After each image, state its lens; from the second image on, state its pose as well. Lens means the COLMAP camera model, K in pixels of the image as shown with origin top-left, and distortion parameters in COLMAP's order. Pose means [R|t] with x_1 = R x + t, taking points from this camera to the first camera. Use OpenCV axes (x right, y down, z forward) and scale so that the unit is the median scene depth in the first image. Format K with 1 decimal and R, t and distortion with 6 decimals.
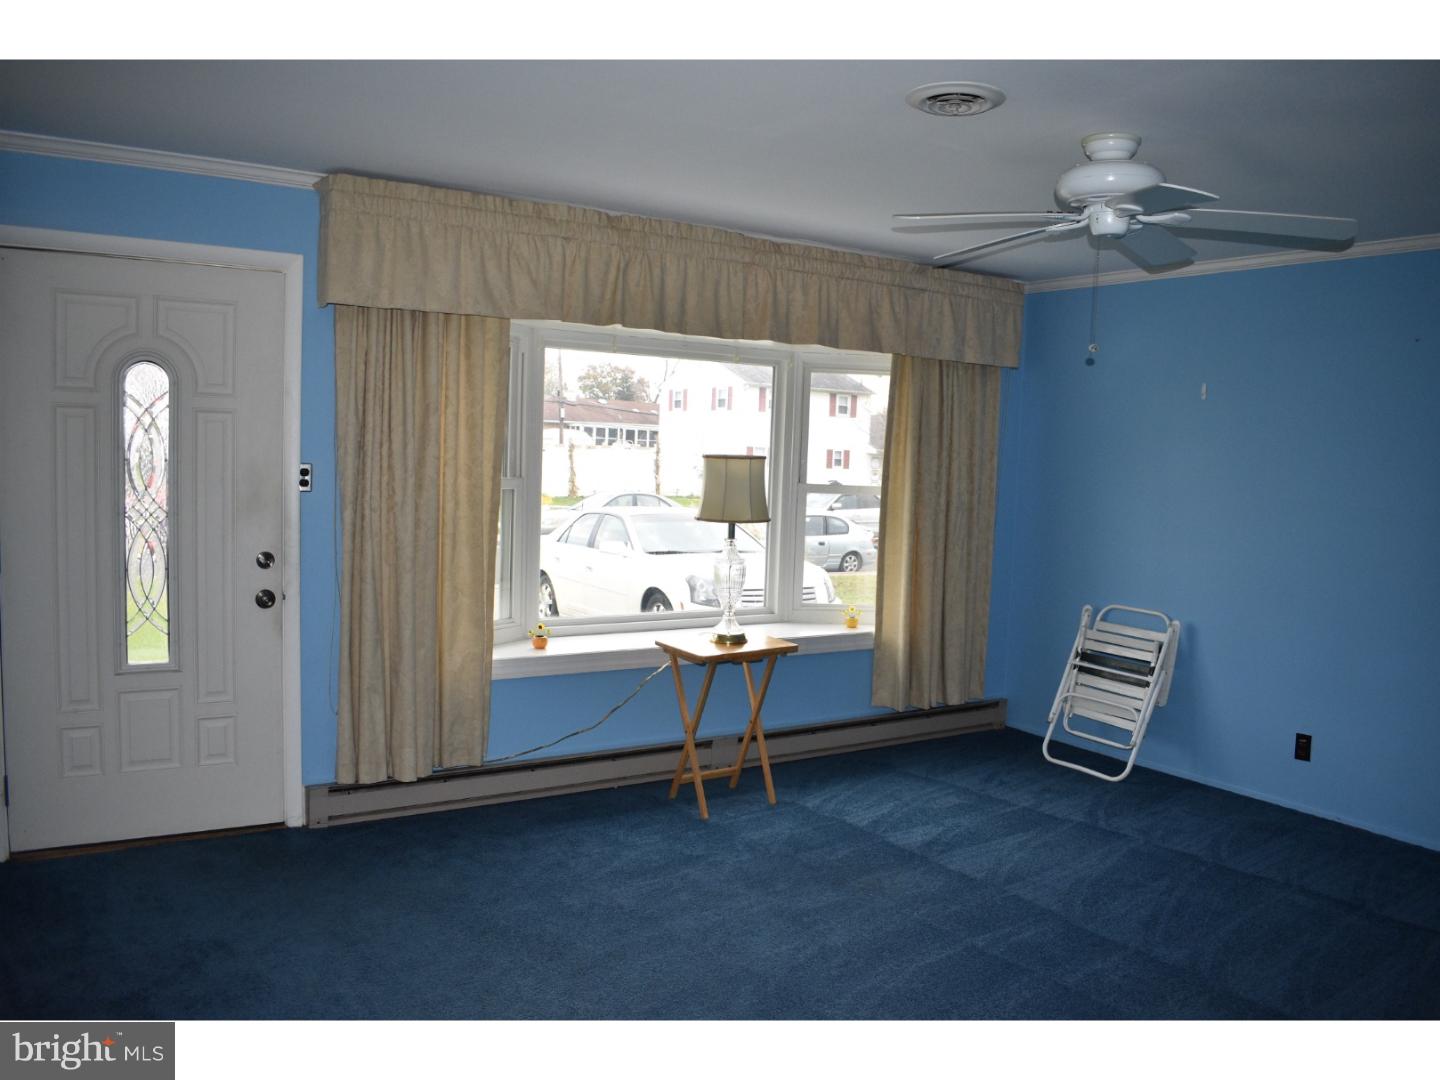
lens RADIAL K [[1129.6, 0, 720.0], [0, 1129.6, 540.0], [0, 0, 1]] dist [-0.086644, 0.002342]
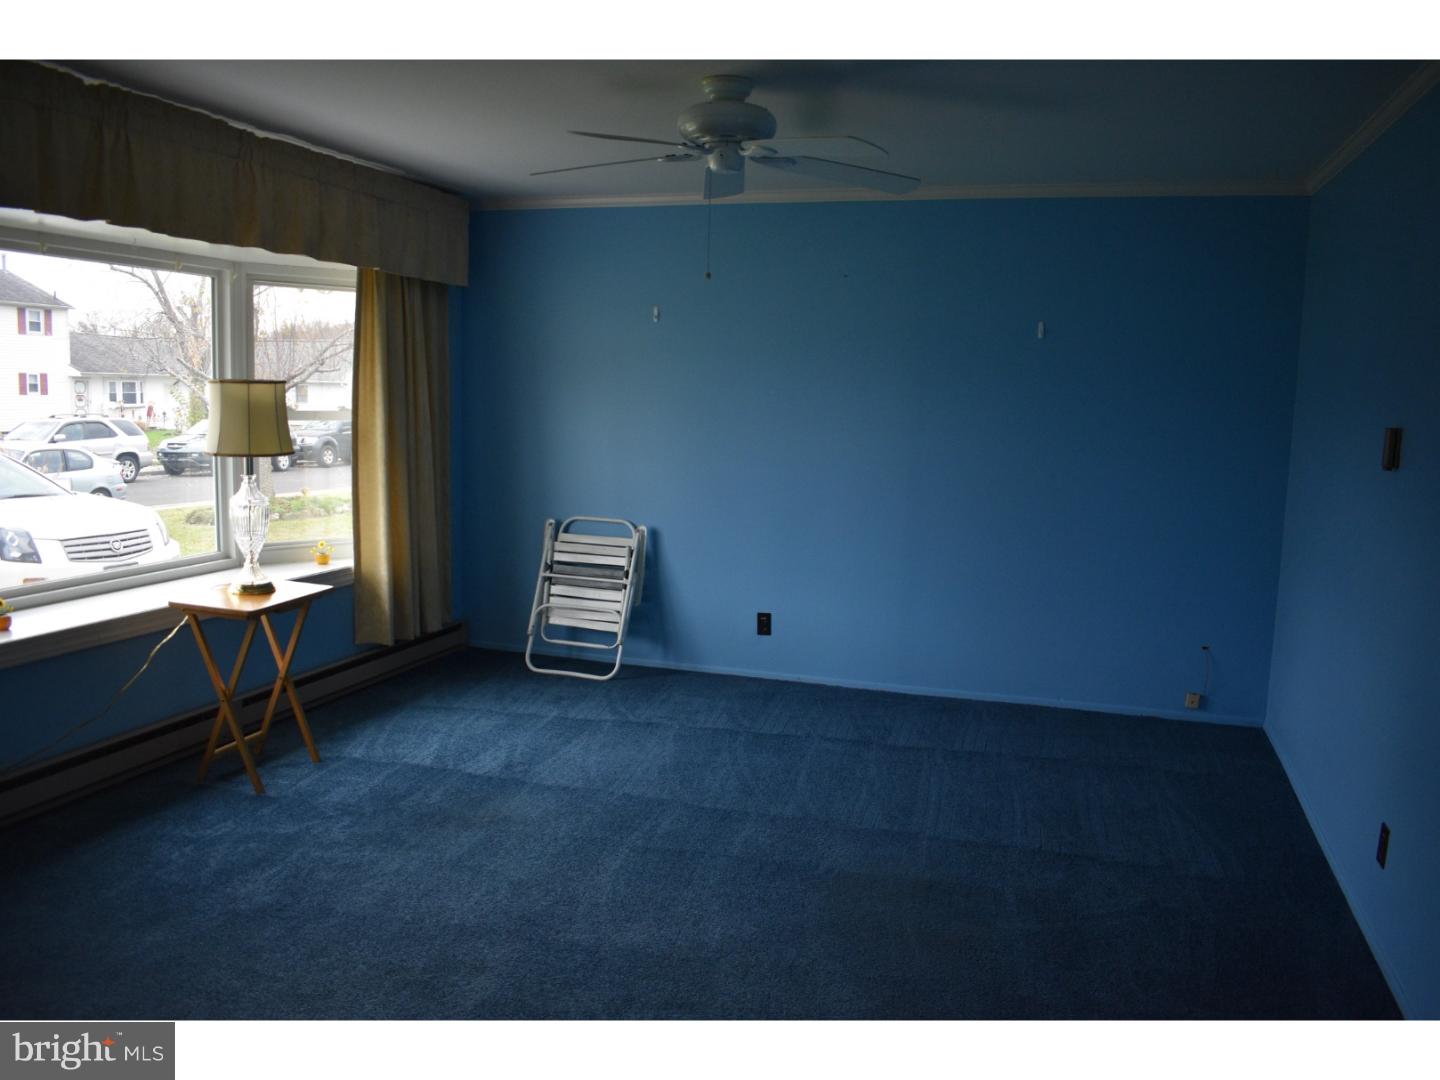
lens RADIAL K [[1142.2, 0, 720.0], [0, 1142.2, 540.0], [0, 0, 1]] dist [-0.093415, 0.001235]
pose [[0.770870, -0.093928, 0.630029, -0.239600], [0.048985, 0.994881, 0.088386, -0.009422], [-0.635106, -0.037272, 0.771525, 0.085495]]
